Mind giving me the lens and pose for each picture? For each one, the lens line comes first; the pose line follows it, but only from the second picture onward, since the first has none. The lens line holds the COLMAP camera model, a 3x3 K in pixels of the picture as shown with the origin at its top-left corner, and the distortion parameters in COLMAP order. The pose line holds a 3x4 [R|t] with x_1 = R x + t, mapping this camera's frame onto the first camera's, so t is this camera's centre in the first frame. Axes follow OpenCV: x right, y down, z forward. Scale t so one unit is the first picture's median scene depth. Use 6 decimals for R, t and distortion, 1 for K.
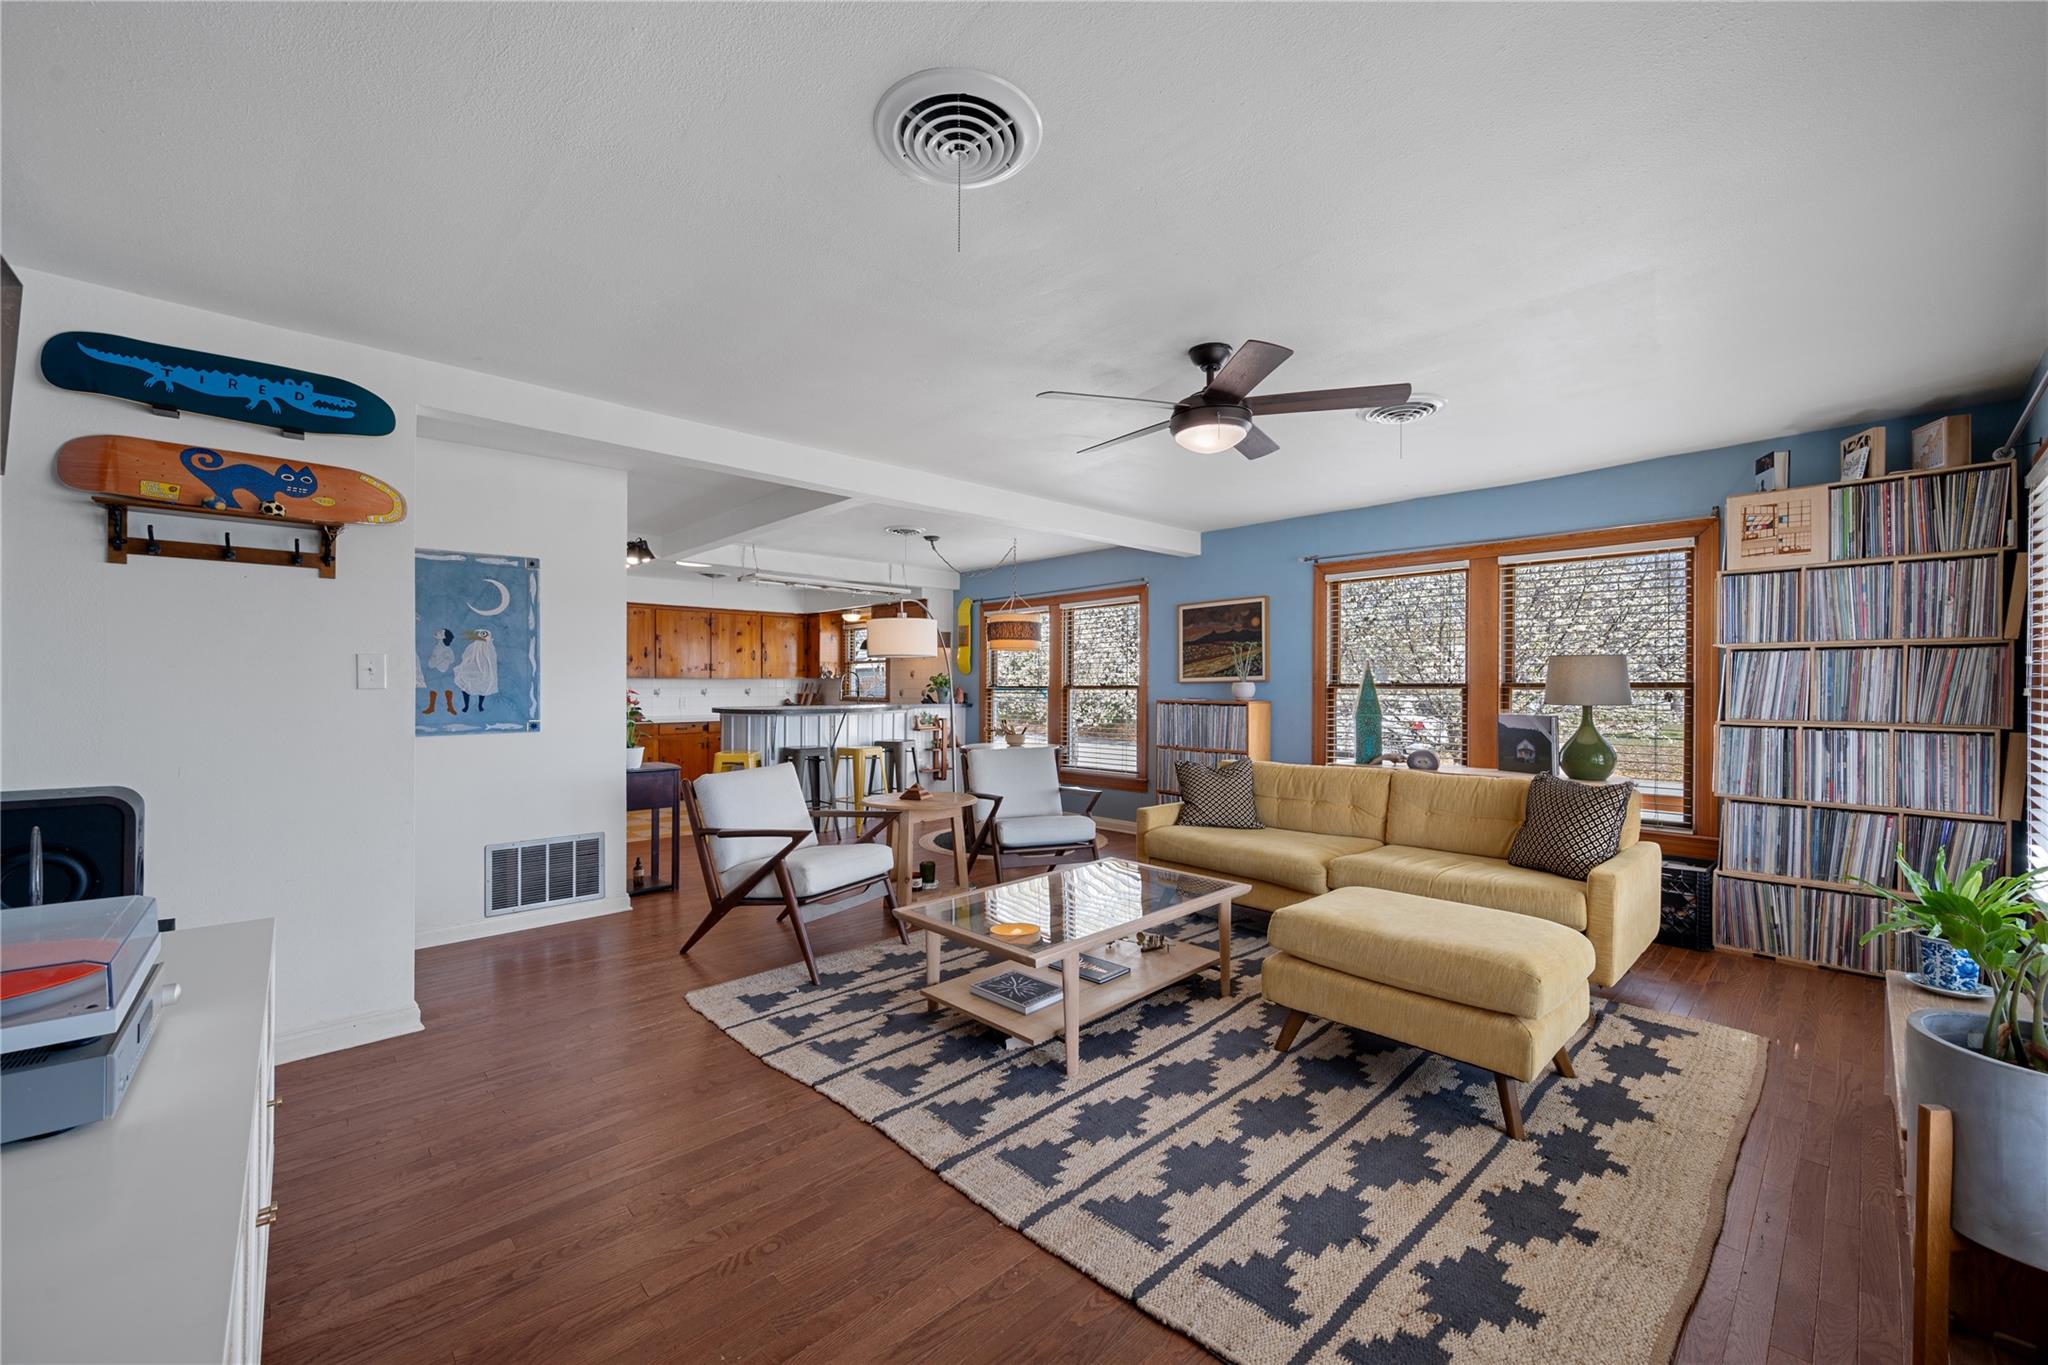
lens RADIAL K [[797.9, 0, 1017.8], [0, 797.9, 674.0], [0, 0, 1]] dist [-0.001813, -0.000602]
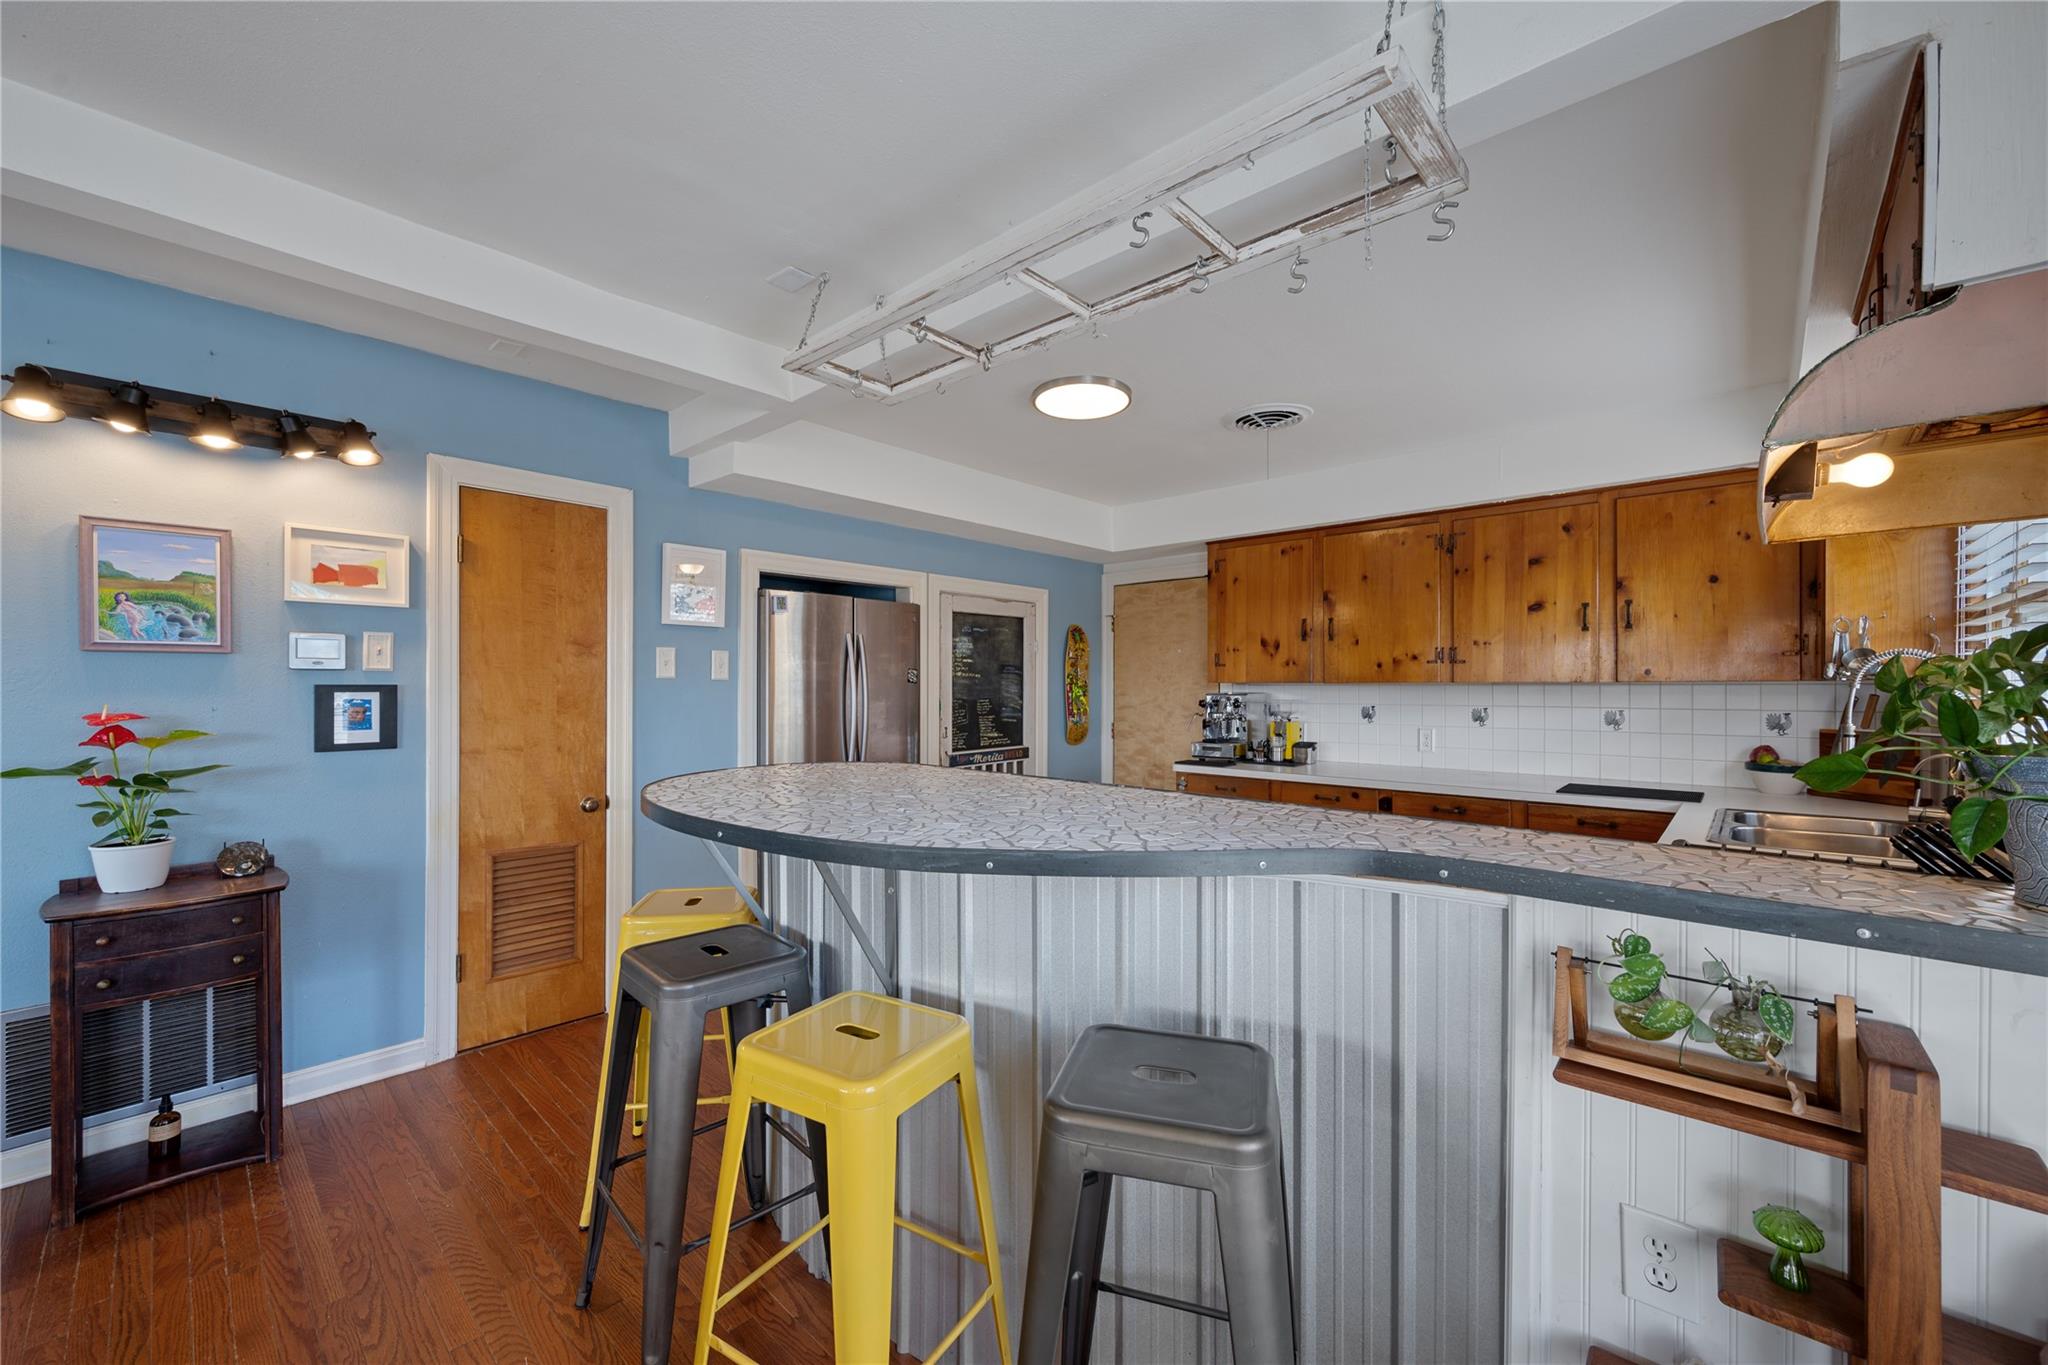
lens RADIAL K [[797.9, 0, 1026.8], [0, 797.9, 684.0], [0, 0, 1]] dist [-0.001813, -0.000602]
pose [[0.073044, -0.006181, -0.997310, 0.005405], [0.012919, 0.999903, -0.005251, 0.008066], [0.997245, -0.012501, 0.073117, 1.122367]]
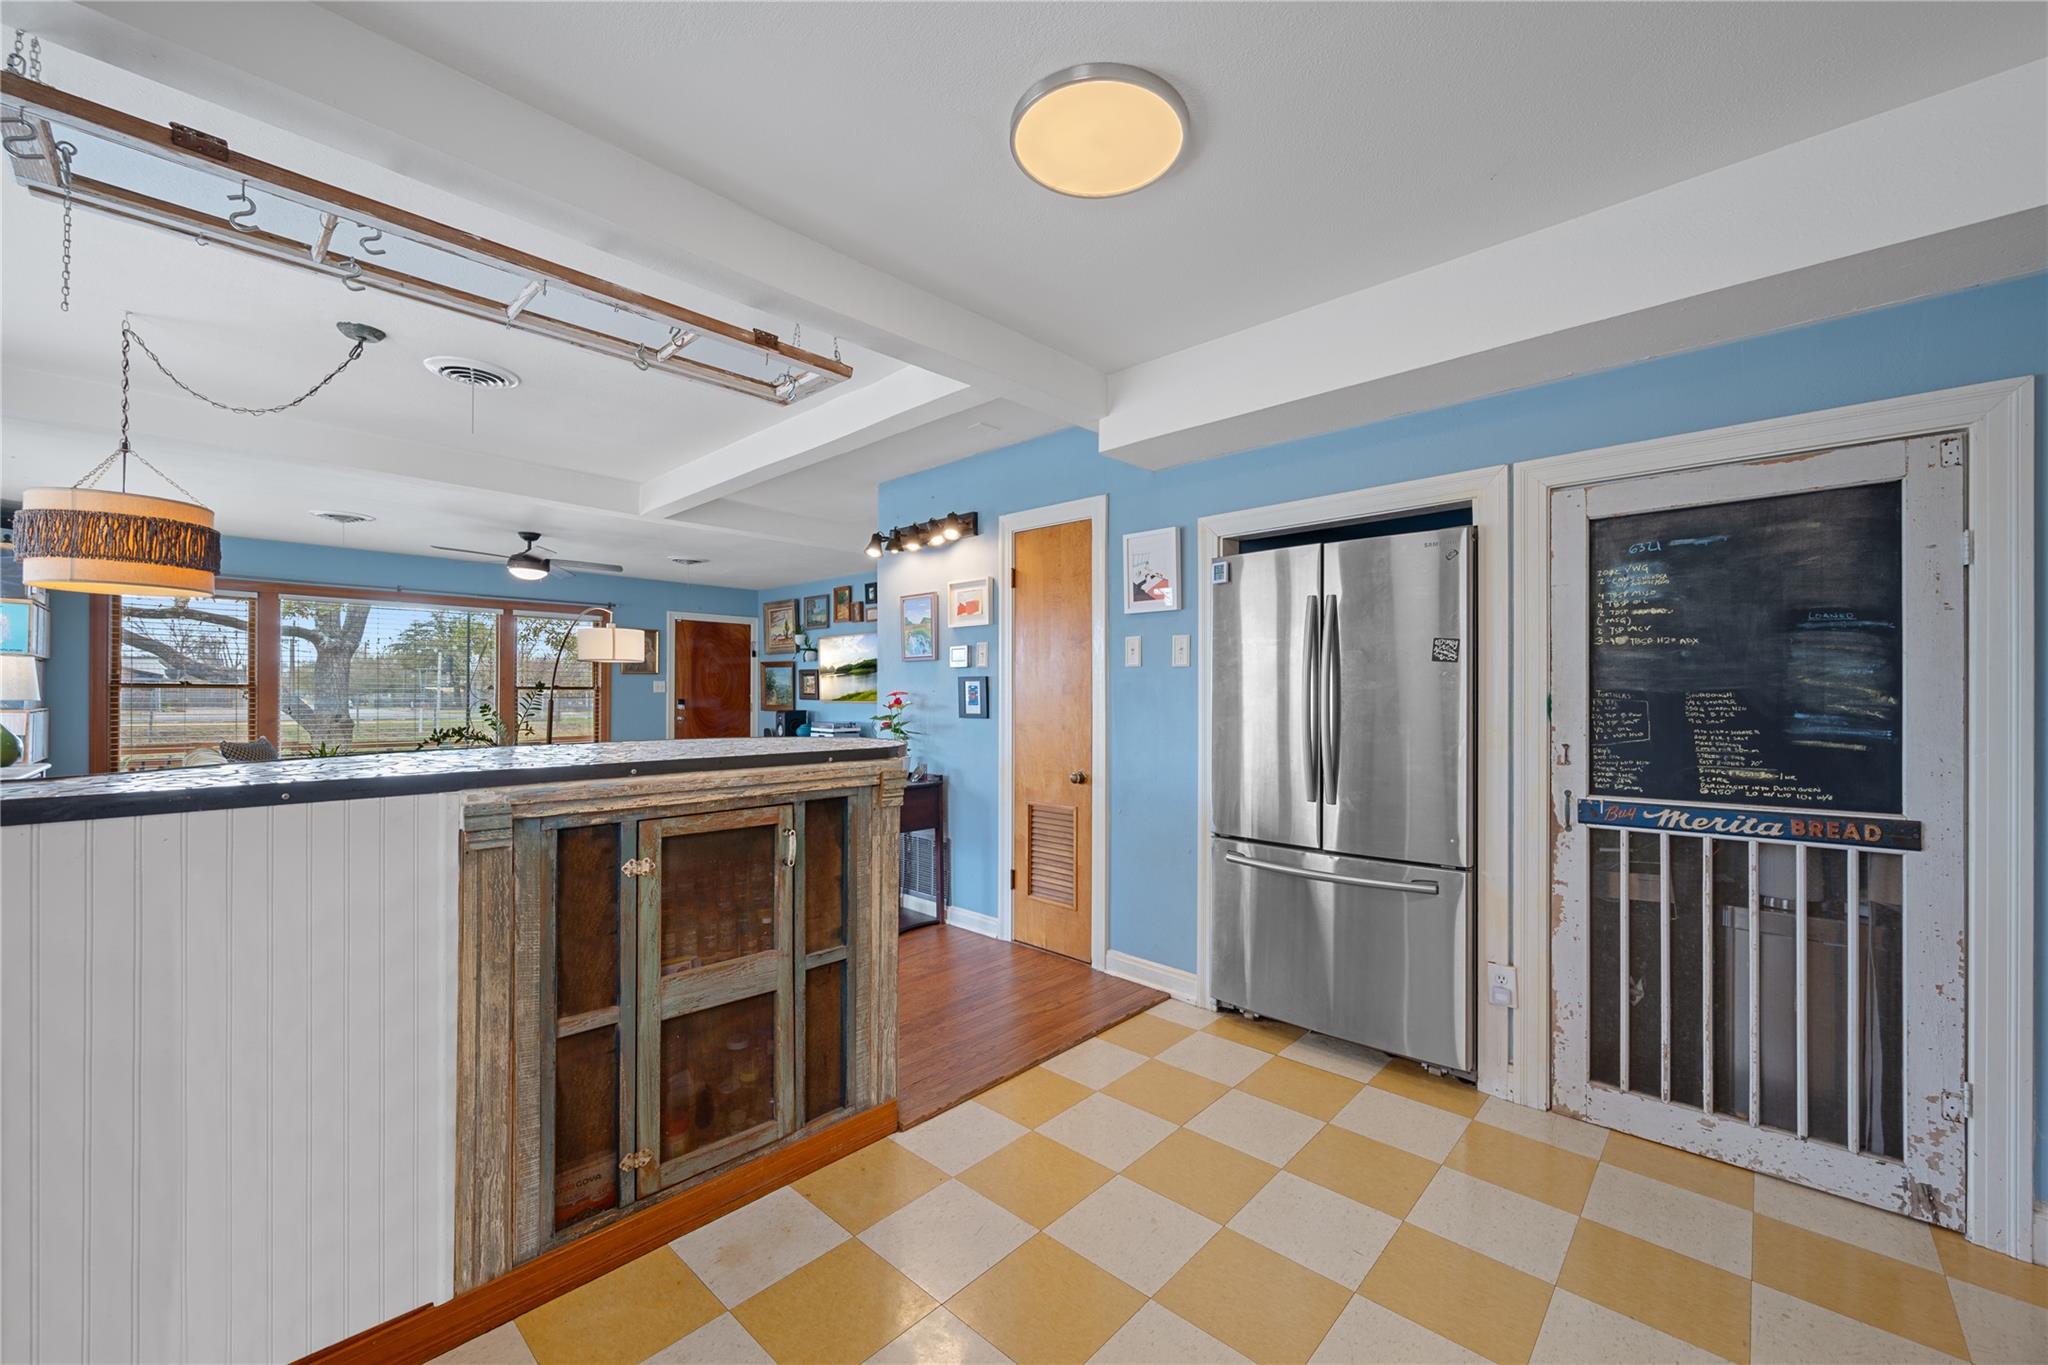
lens RADIAL K [[797.9, 0, 1028.3], [0, 797.9, 692.3], [0, 0, 1]] dist [-0.001813, -0.000602]
pose [[-0.997812, -0.003221, -0.066040, -0.437375], [-0.002317, 0.999903, -0.013757, 0.023506], [0.066078, -0.013573, -0.997722, 1.458969]]
